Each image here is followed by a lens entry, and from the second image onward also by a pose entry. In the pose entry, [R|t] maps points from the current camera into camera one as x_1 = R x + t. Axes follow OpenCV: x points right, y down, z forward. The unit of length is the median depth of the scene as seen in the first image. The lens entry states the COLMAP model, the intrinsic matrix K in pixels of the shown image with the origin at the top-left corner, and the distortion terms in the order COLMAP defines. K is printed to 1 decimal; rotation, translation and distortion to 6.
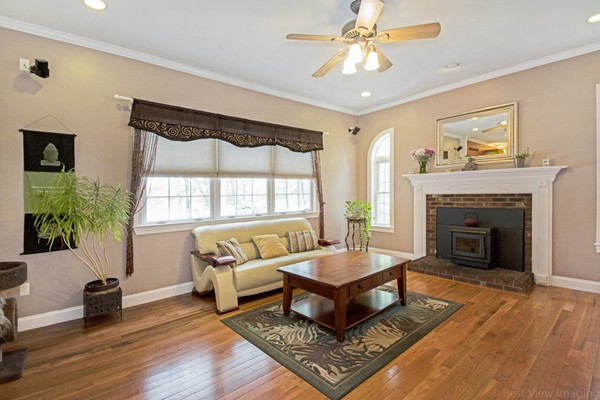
lens RADIAL K [[281.1, 0, 299.2], [0, 281.1, 199.3], [0, 0, 1]] dist [-0.013942, -0.000327]
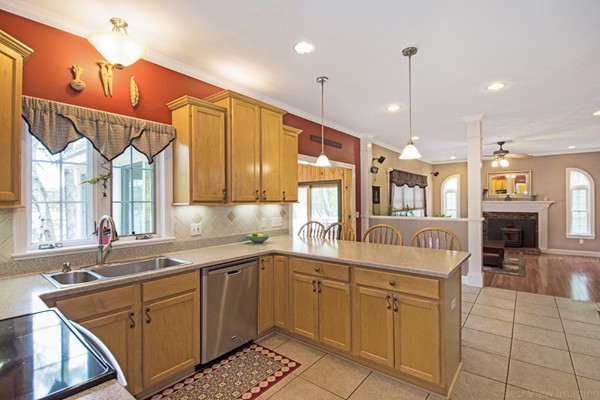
lens RADIAL K [[281.1, 0, 300.8], [0, 281.1, 203.0], [0, 0, 1]] dist [-0.013942, -0.000327]
pose [[0.983378, 0.010270, 0.181282, -1.381618], [-0.007439, 0.999840, -0.016290, -0.044805], [-0.181420, 0.014671, 0.983296, -0.815844]]
